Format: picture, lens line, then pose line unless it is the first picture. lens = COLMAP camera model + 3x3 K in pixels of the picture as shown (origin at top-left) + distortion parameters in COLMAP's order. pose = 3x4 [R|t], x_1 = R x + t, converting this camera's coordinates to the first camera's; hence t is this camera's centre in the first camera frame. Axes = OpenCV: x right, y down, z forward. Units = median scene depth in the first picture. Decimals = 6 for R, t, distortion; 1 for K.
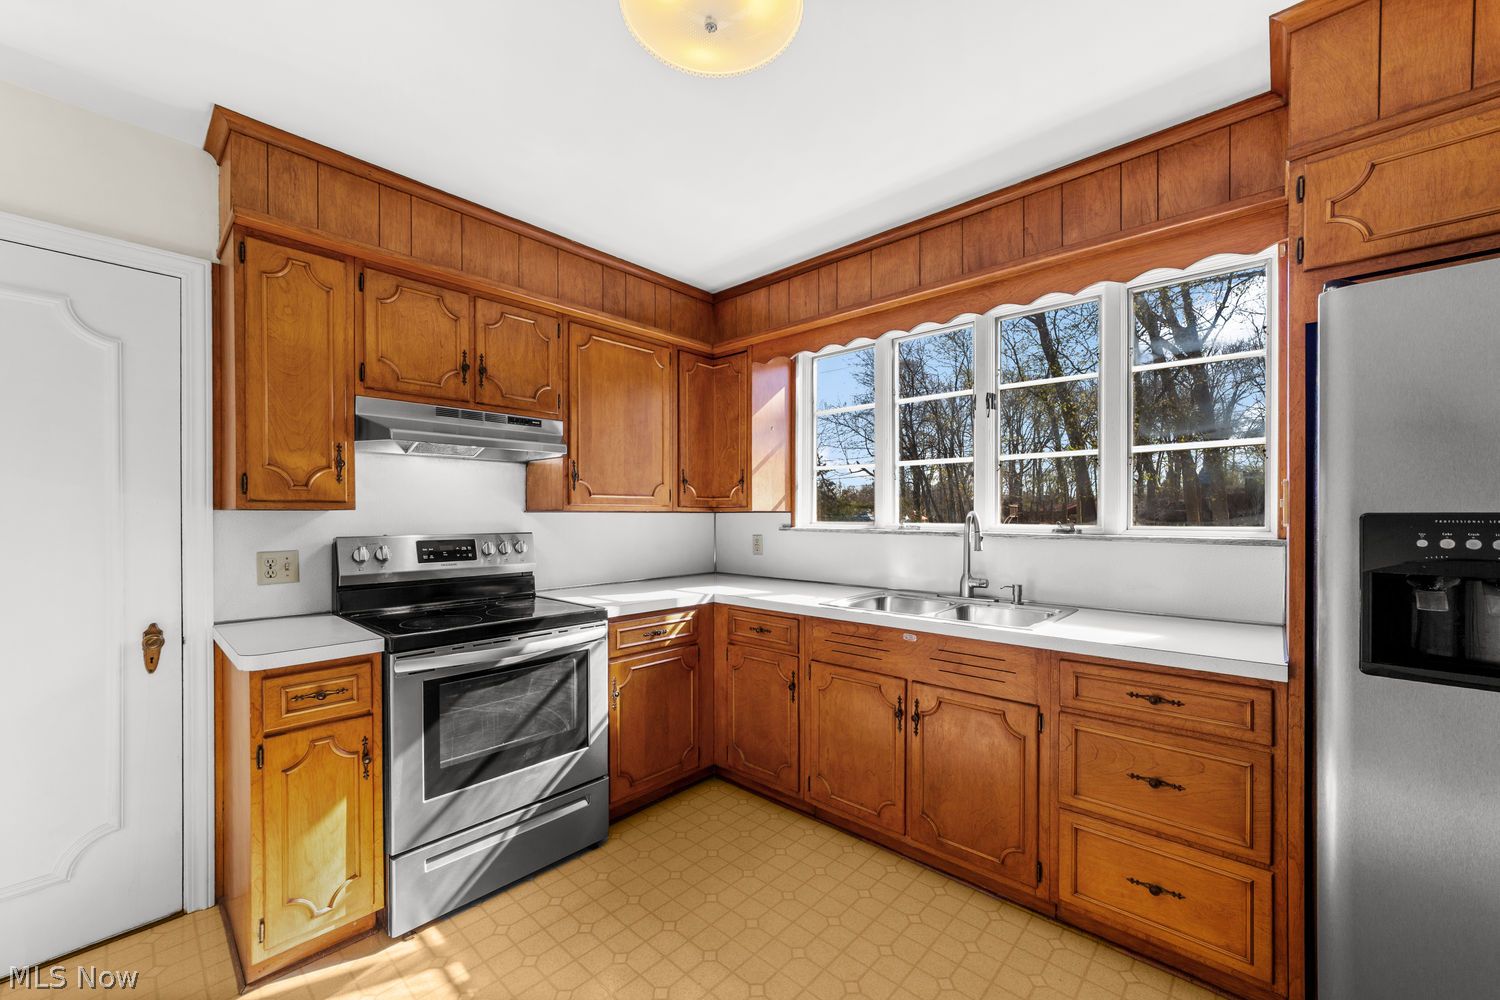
lens RADIAL K [[583.4, 0, 746.2], [0, 583.4, 517.6], [0, 0, 1]] dist [-0.018229, 0.007497]
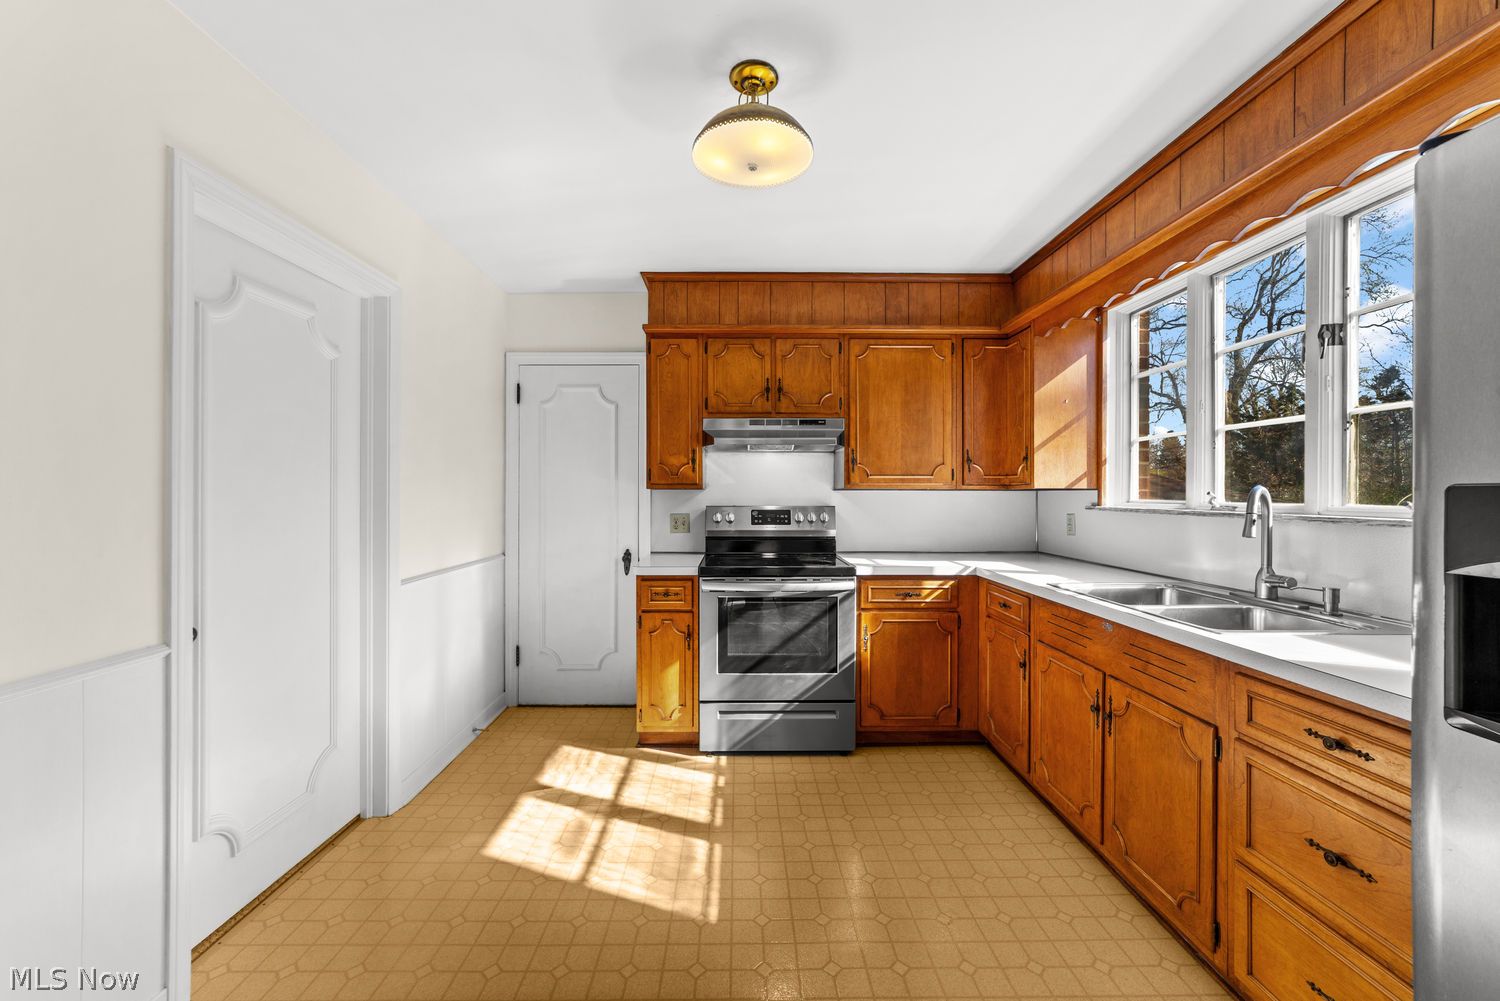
lens RADIAL K [[583.4, 0, 744.6], [0, 583.4, 495.5], [0, 0, 1]] dist [-0.018229, 0.007497]
pose [[0.683297, 0.003069, -0.730135, 0.516445], [-0.005027, 0.999987, -0.000500, 0.004528], [0.730124, 0.004012, 0.683303, -0.026866]]
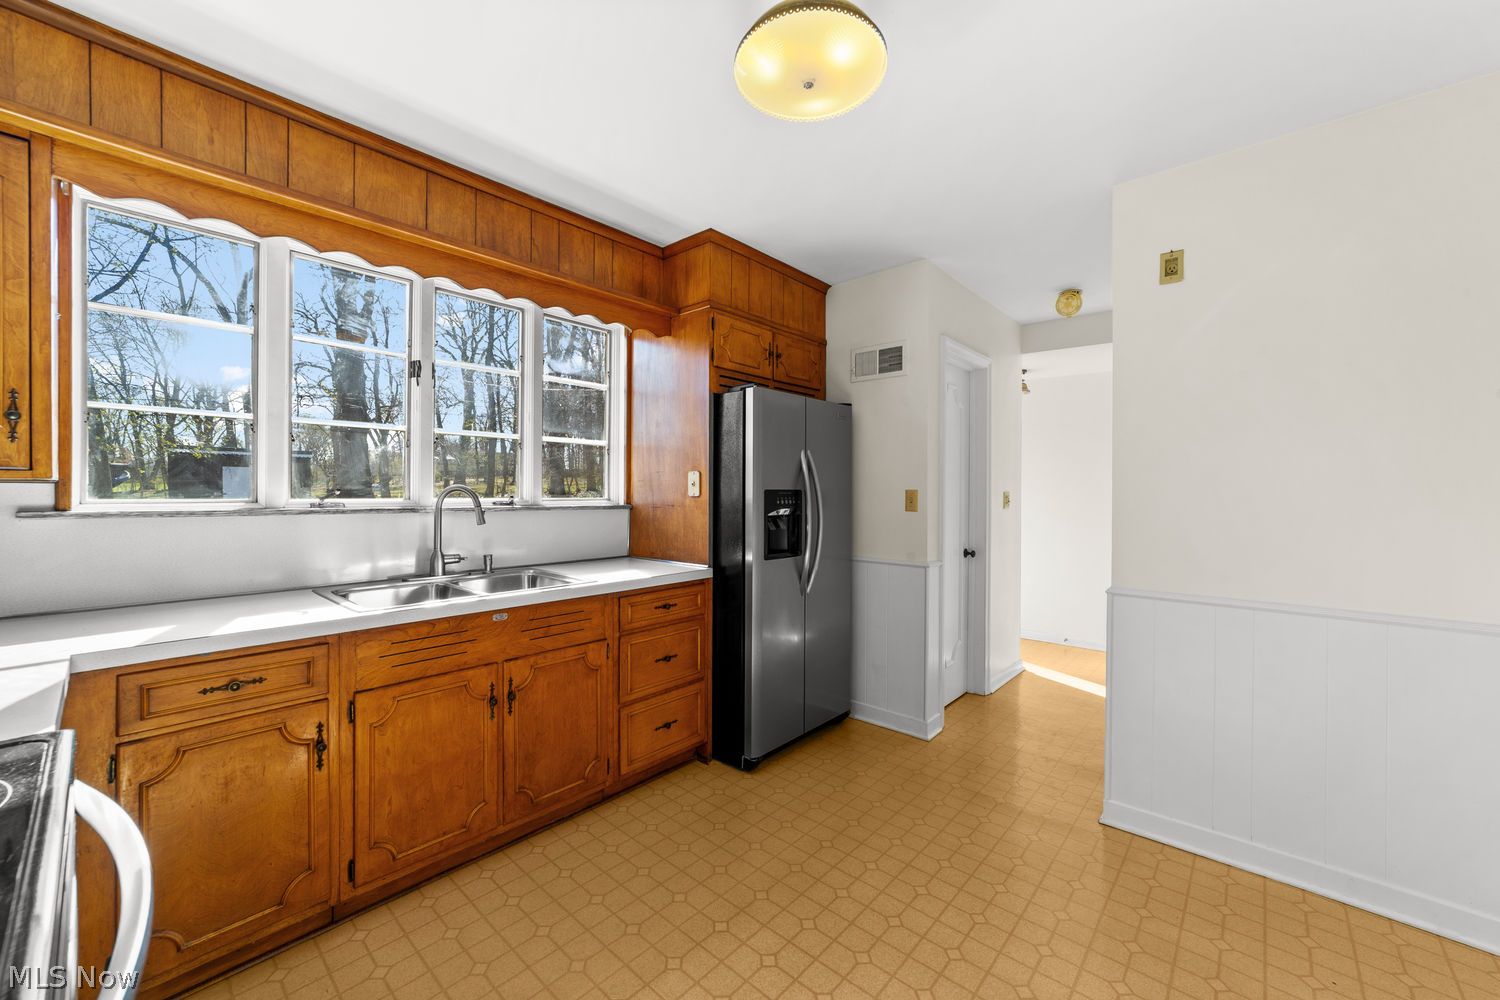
lens RADIAL K [[583.4, 0, 740.1], [0, 583.4, 491.7], [0, 0, 1]] dist [-0.018229, 0.007497]
pose [[-0.002907, -0.001709, 0.999994, -0.630765], [0.000909, 0.999998, 0.001712, -0.001640], [-0.999995, 0.000914, -0.002905, 0.567753]]
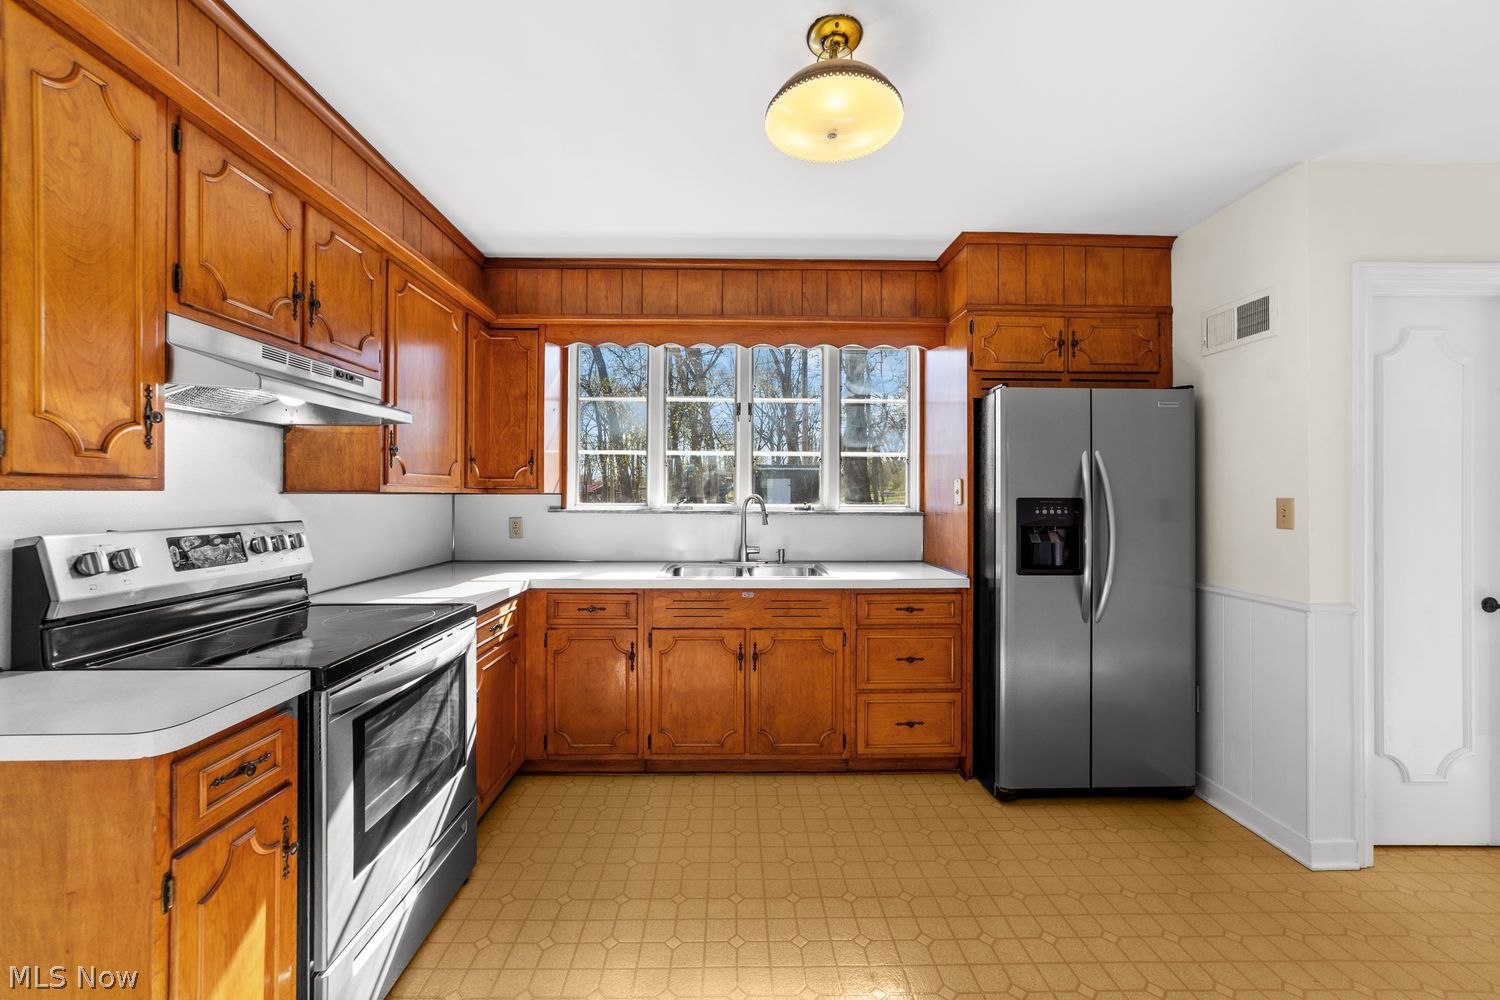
lens RADIAL K [[583.4, 0, 741.3], [0, 583.4, 491.1], [0, 0, 1]] dist [-0.018229, 0.007497]
pose [[0.724581, 0.007025, 0.689154, -0.562683], [0.000399, 0.999944, -0.010613, -0.005206], [-0.689190, 0.007965, 0.724537, 0.085546]]
